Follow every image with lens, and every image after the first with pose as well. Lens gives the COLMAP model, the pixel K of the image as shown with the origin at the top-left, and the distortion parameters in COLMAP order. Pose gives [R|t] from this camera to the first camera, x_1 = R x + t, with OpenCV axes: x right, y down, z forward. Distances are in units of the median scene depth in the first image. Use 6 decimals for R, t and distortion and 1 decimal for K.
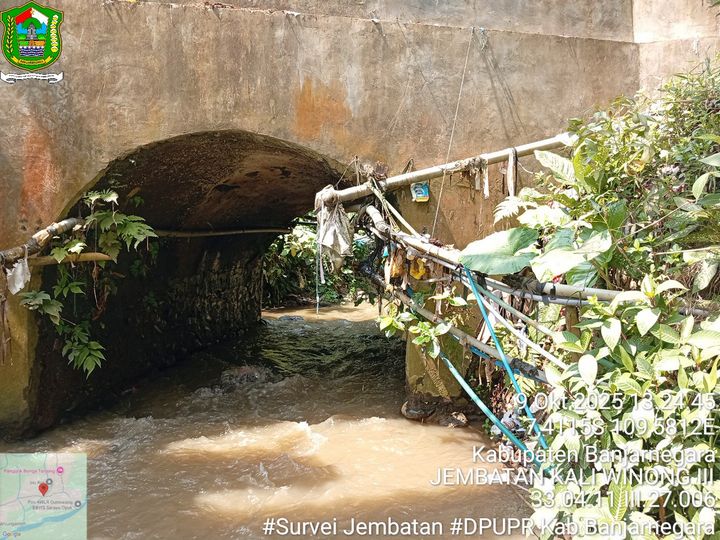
lens RADIAL K [[554.3, 0, 360.0], [0, 554.3, 270.0], [0, 0, 1]] dist [0.112338, -0.237062]
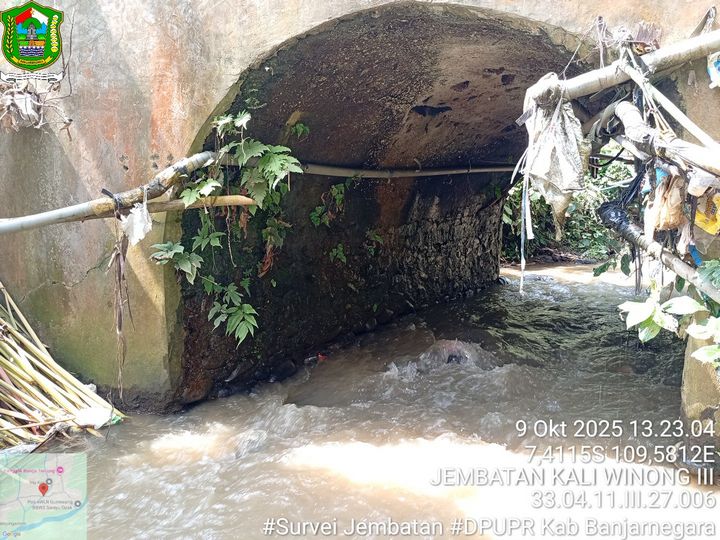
lens RADIAL K [[554.3, 0, 360.0], [0, 554.3, 270.0], [0, 0, 1]] dist [0.112338, -0.237062]
pose [[0.887462, 0.042769, -0.458893, 0.049941], [-0.001380, 0.995927, 0.090151, 0.002967], [0.460879, -0.079373, 0.883906, 0.364403]]
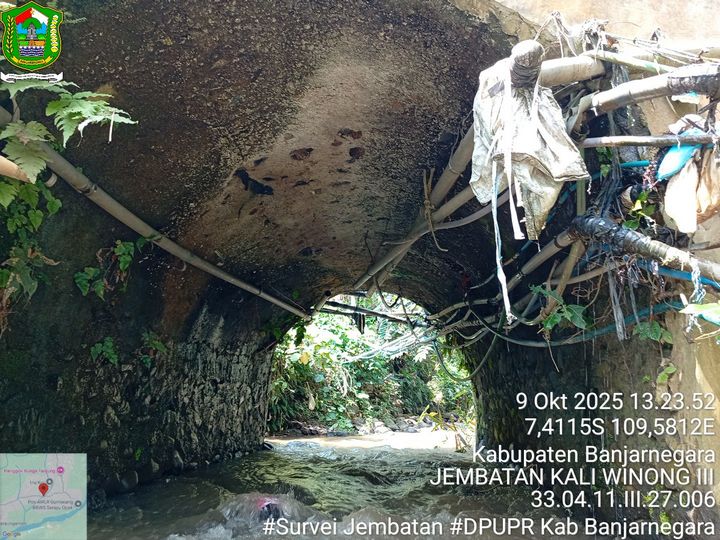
lens RADIAL K [[549.2, 0, 358.5], [0, 549.2, 268.3], [0, 0, 1]] dist [0.110503, -0.228572]
pose [[0.999131, 0.023504, 0.034409, -0.201249], [-0.013015, 0.960451, -0.278145, 0.160711], [-0.039586, 0.277456, 0.959922, 0.603804]]
